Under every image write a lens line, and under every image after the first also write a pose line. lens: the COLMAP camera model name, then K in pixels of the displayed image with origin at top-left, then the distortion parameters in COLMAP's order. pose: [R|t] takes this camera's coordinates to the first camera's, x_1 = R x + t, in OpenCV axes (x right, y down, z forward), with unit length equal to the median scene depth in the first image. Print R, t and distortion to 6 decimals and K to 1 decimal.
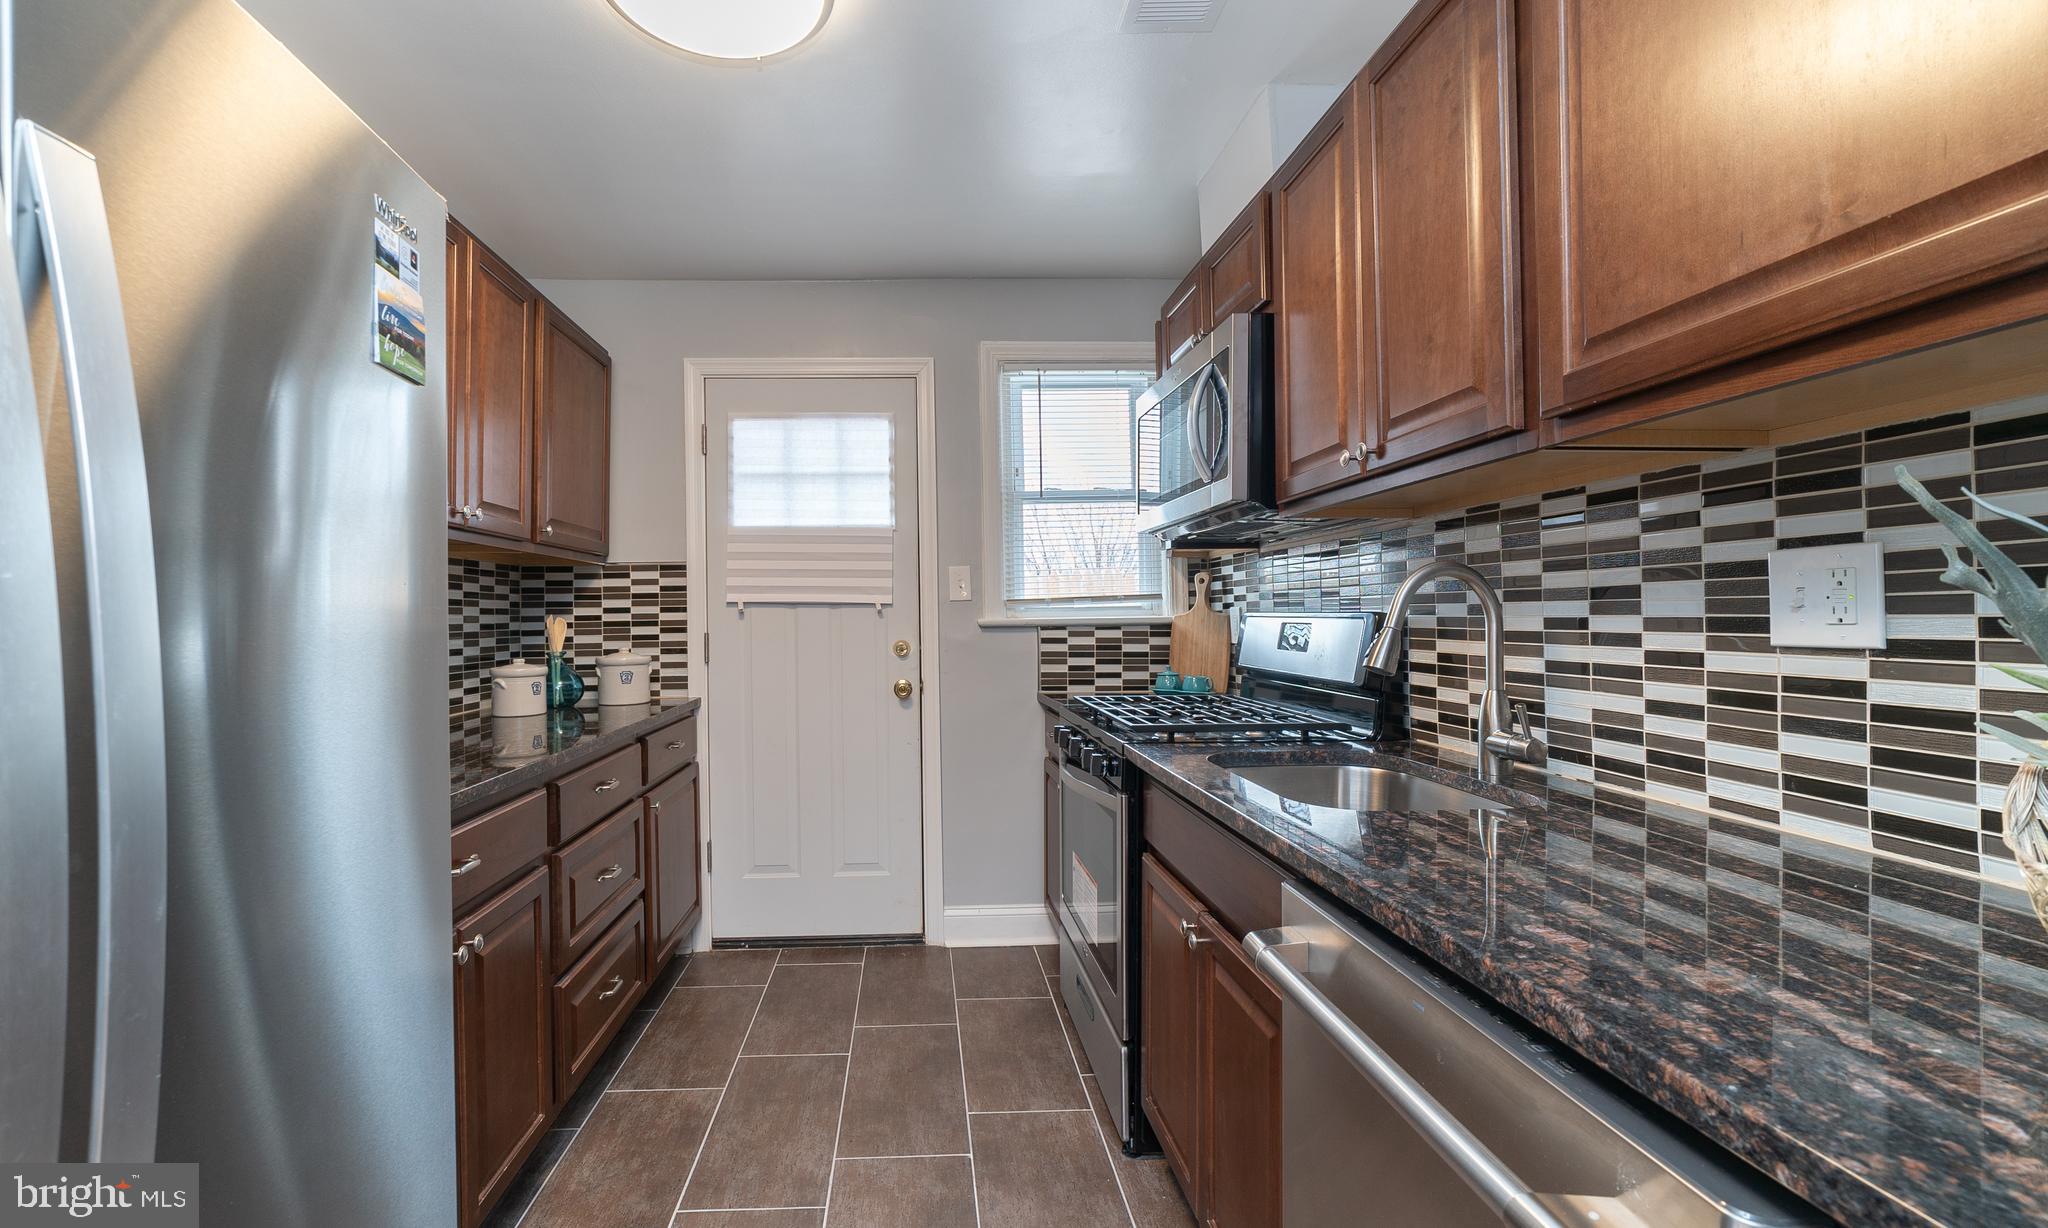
lens RADIAL K [[851.5, 0, 957.5], [0, 851.5, 613.4], [0, 0, 1]] dist [-0.019854, 0.006780]
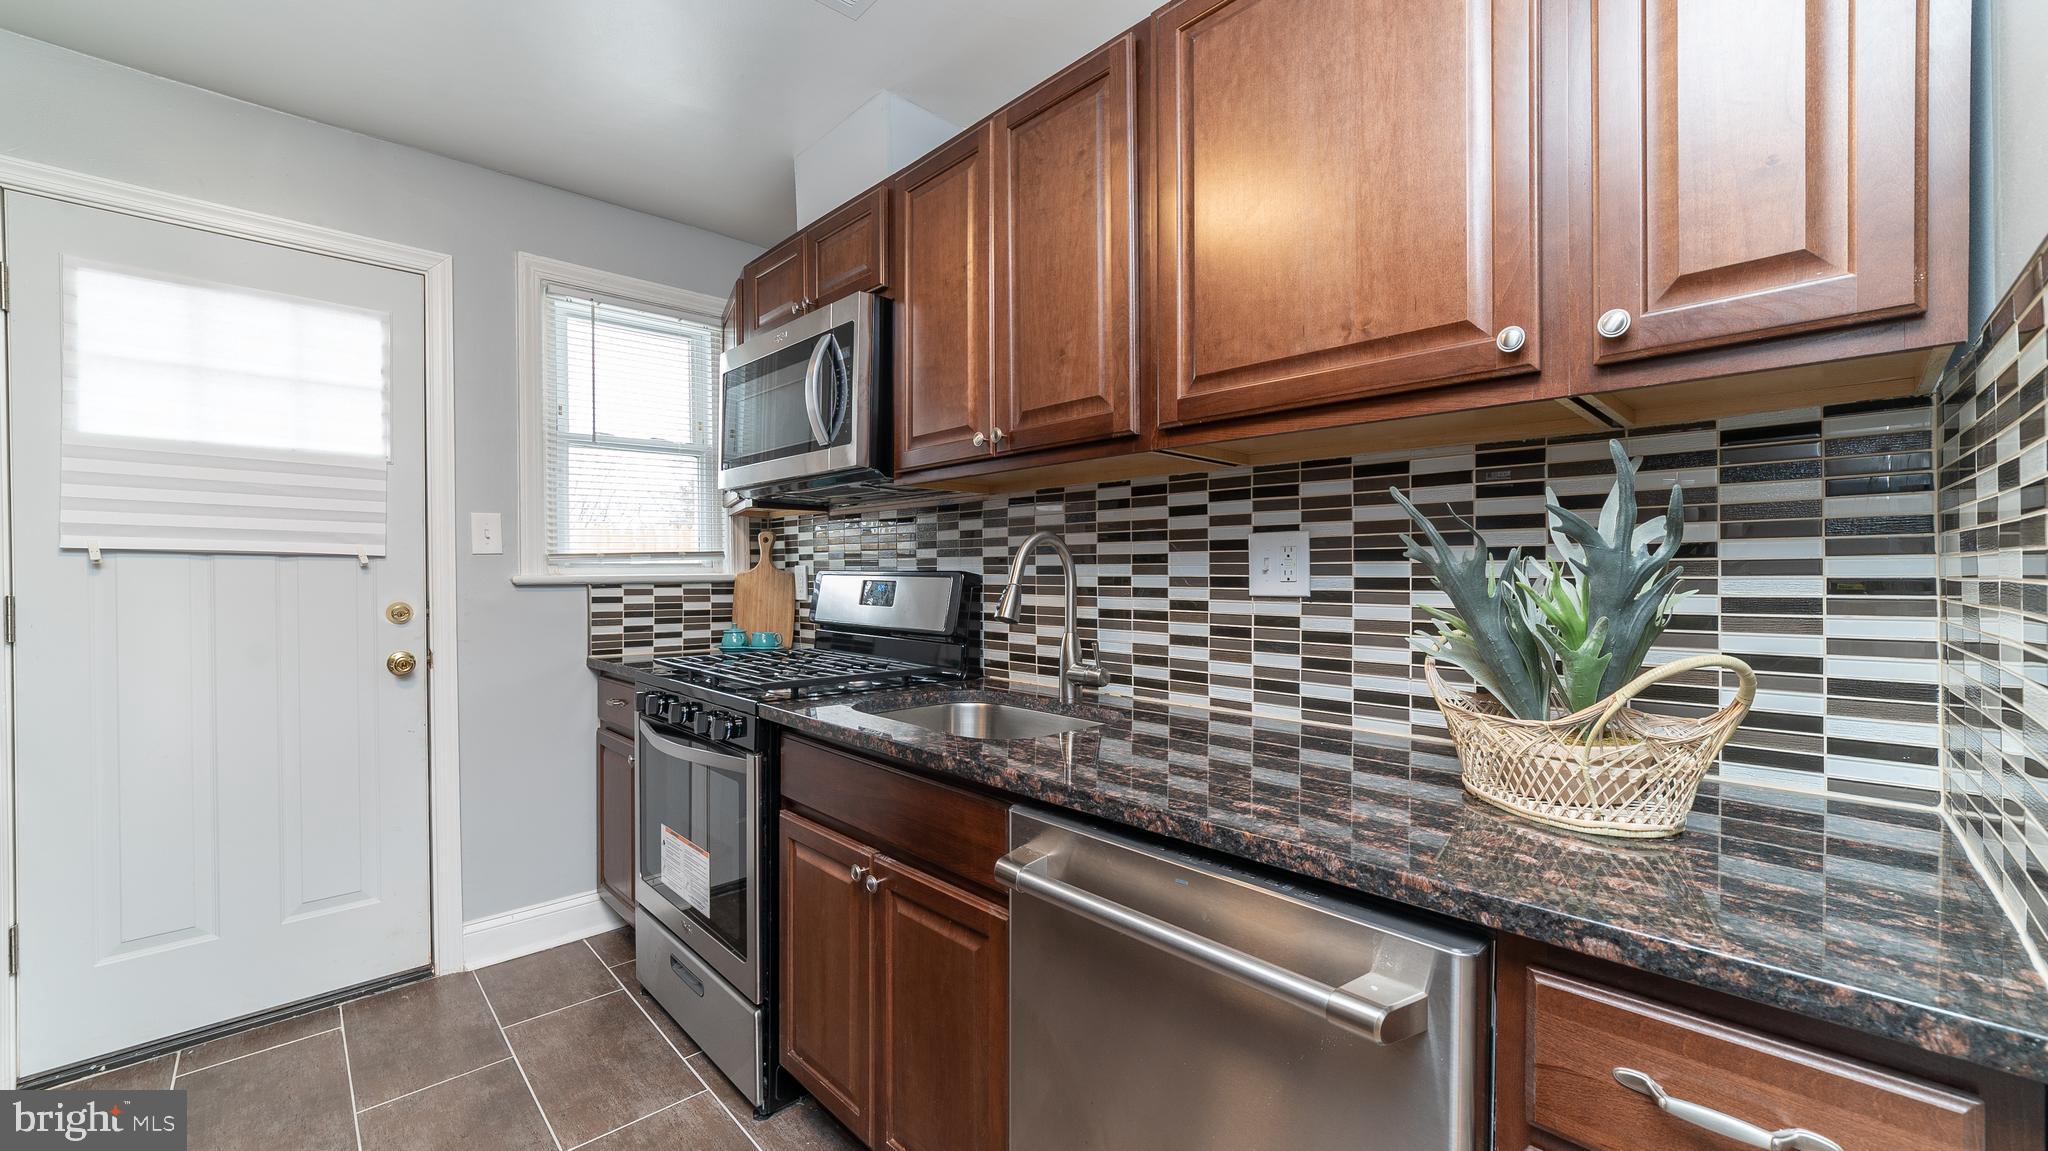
lens RADIAL K [[794.3, 0, 1024.0], [0, 794.3, 575.5], [0, 0, 1]] dist [-0.025481, 0.011184]
pose [[0.753953, 0.004381, 0.656914, -0.209109], [-0.007621, 0.999969, 0.002077, 0.001428], [-0.656885, -0.006572, 0.753963, 0.131106]]
